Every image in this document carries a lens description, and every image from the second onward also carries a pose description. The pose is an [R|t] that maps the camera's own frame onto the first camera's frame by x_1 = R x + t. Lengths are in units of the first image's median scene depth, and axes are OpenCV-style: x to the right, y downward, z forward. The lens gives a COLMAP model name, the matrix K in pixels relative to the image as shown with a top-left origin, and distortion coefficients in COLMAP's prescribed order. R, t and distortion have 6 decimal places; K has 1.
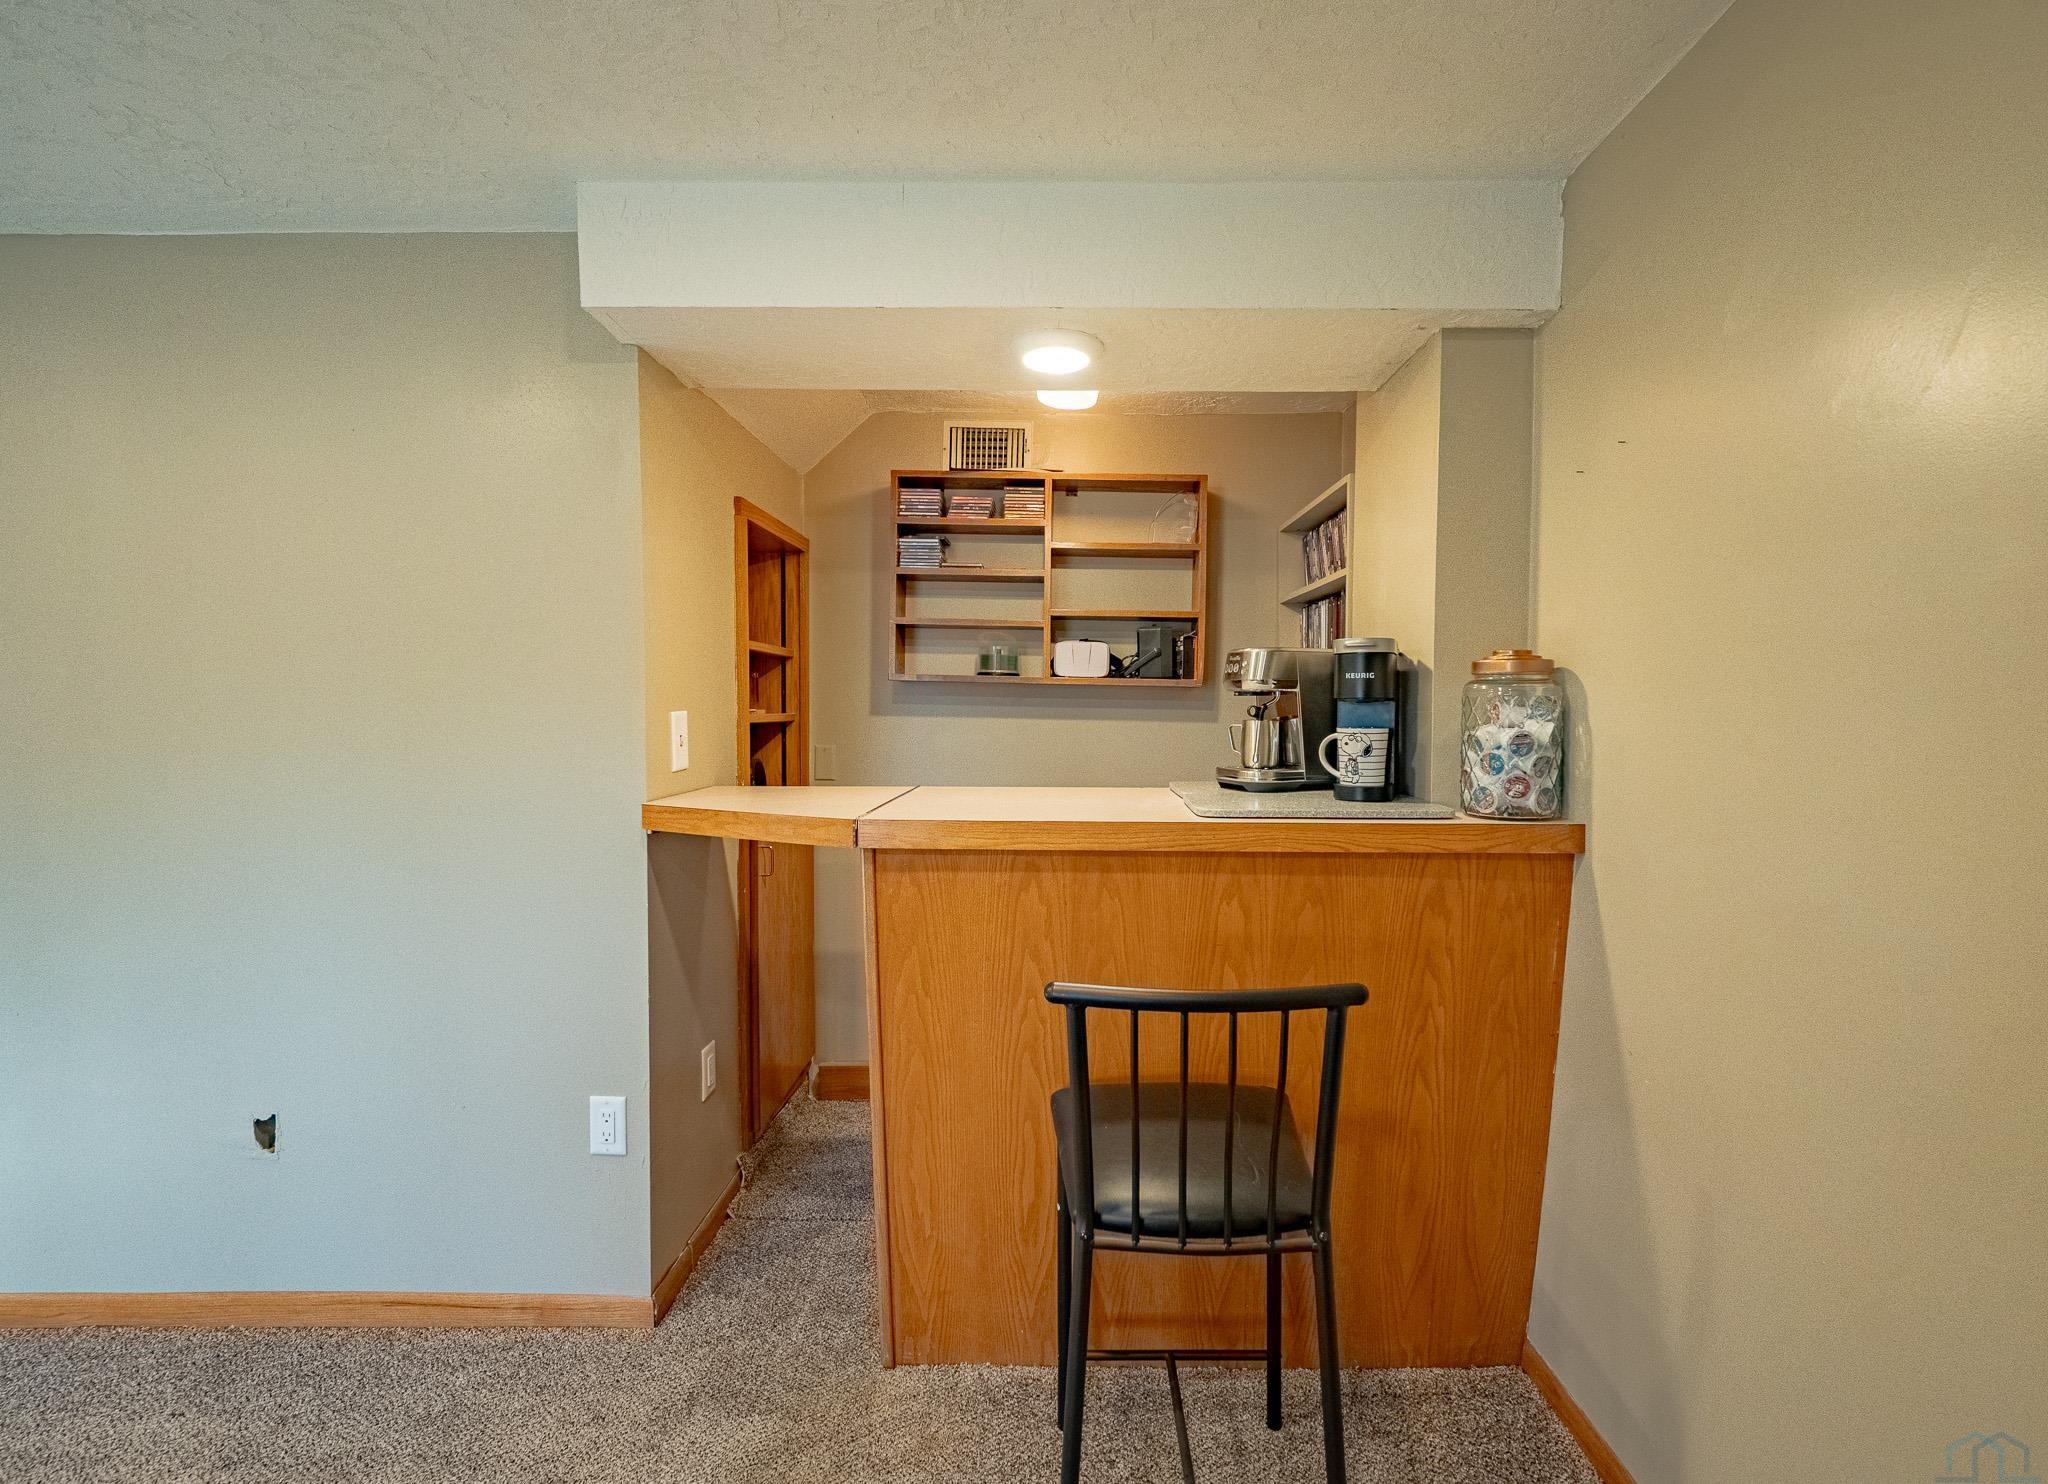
lens RADIAL K [[917.5, 0, 1025.9], [0, 917.5, 730.6], [0, 0, 1]] dist [0.002078, -0.000272]
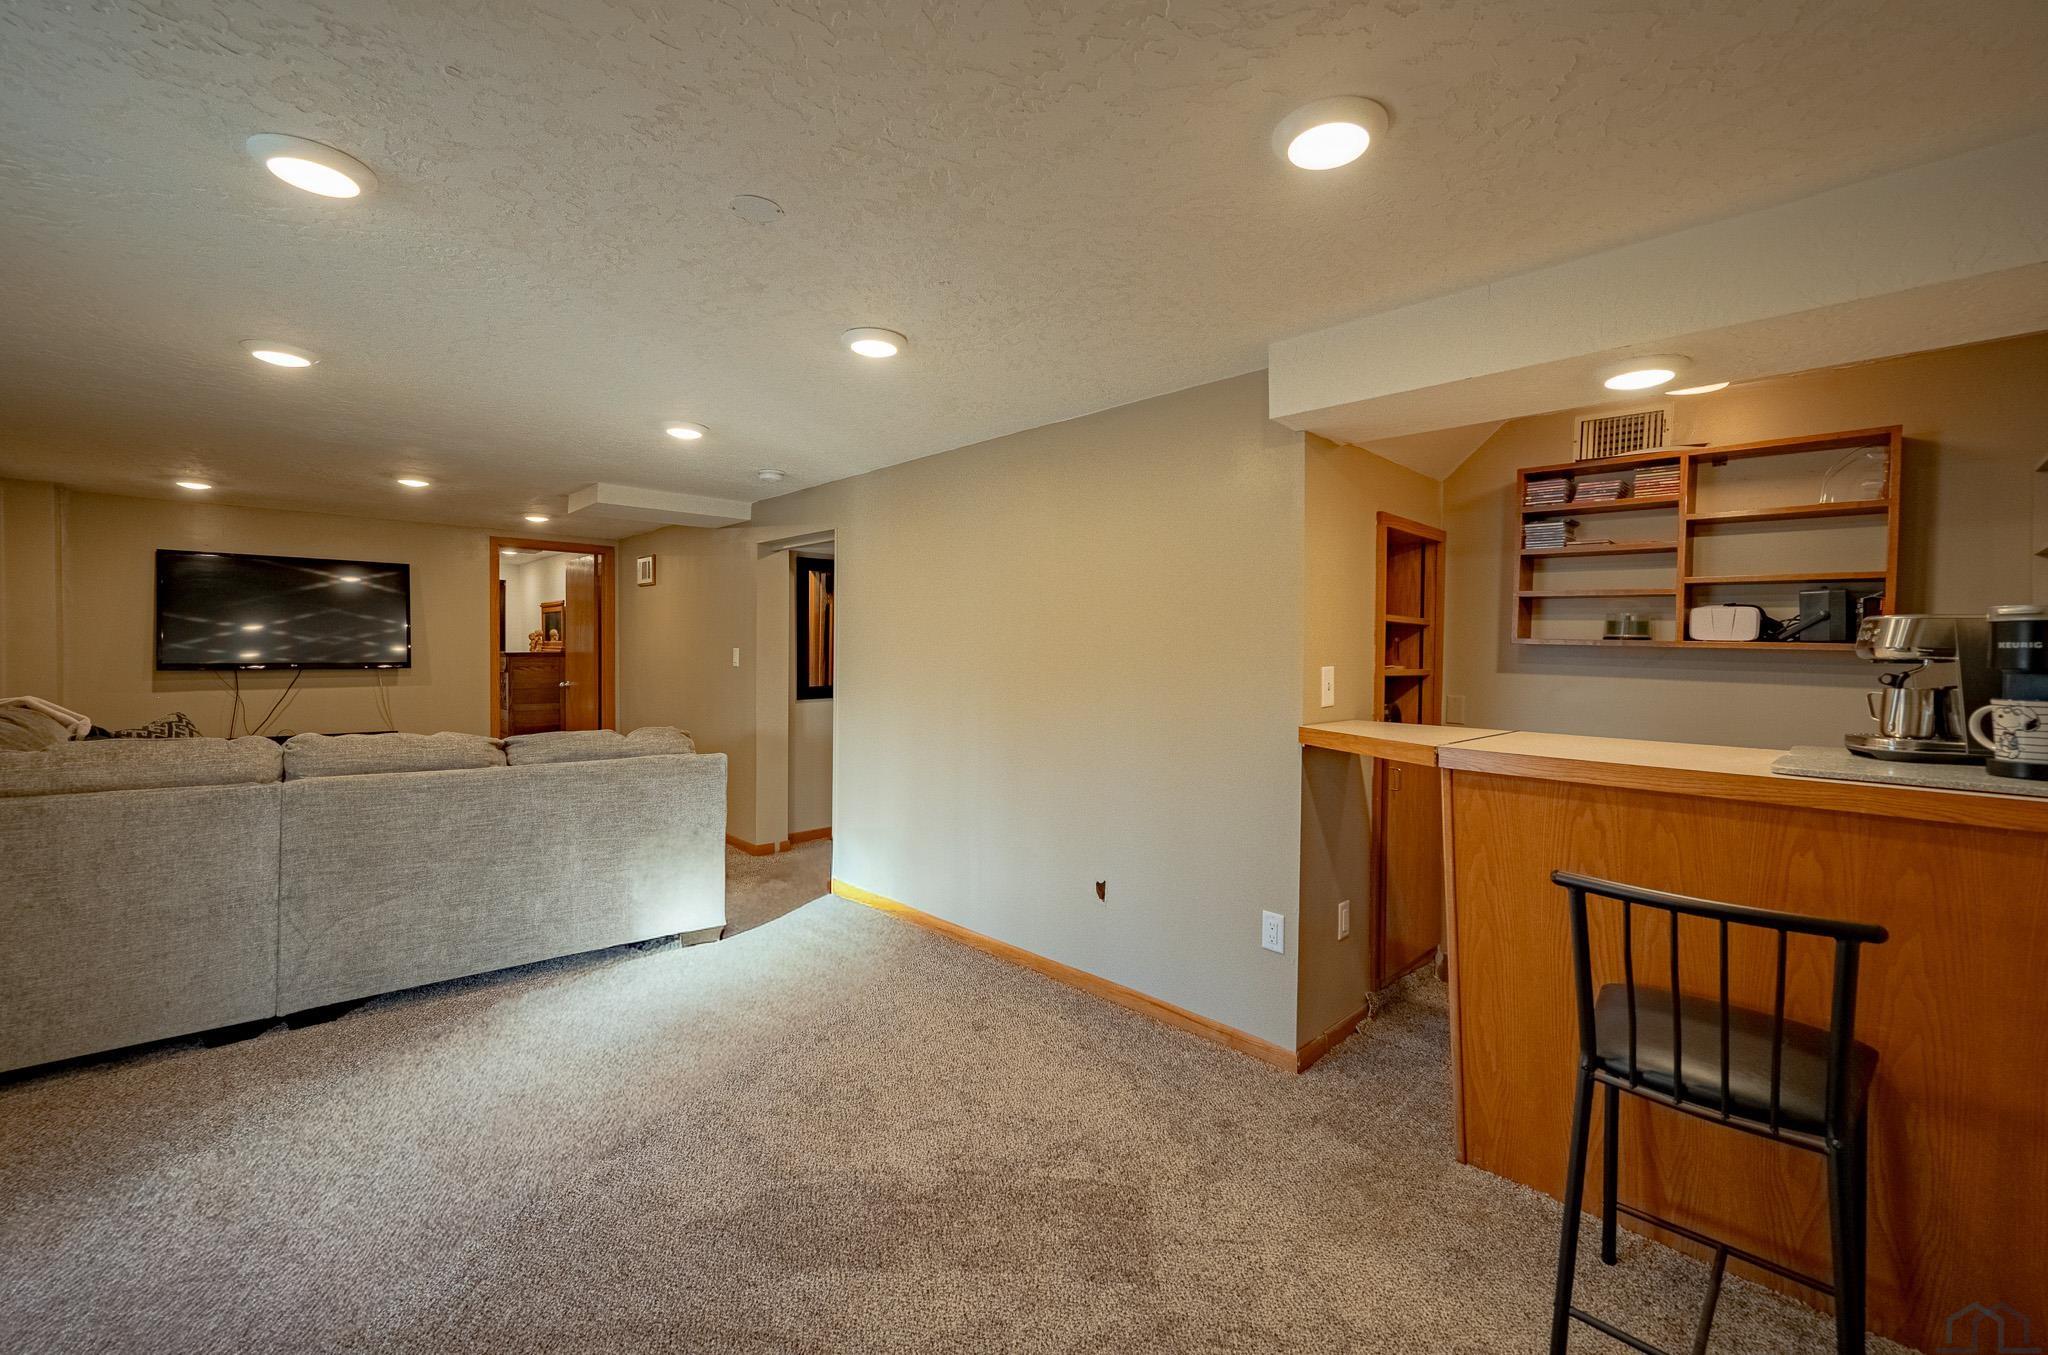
lens RADIAL K [[798.5, 0, 1024.6], [0, 798.5, 663.3], [0, 0, 1]] dist [0.000452, -0.000412]
pose [[0.711354, 0.019011, -0.702576, 0.187413], [-0.033017, 0.999434, -0.006386, -0.001915], [0.702057, 0.027740, 0.711580, -0.270298]]
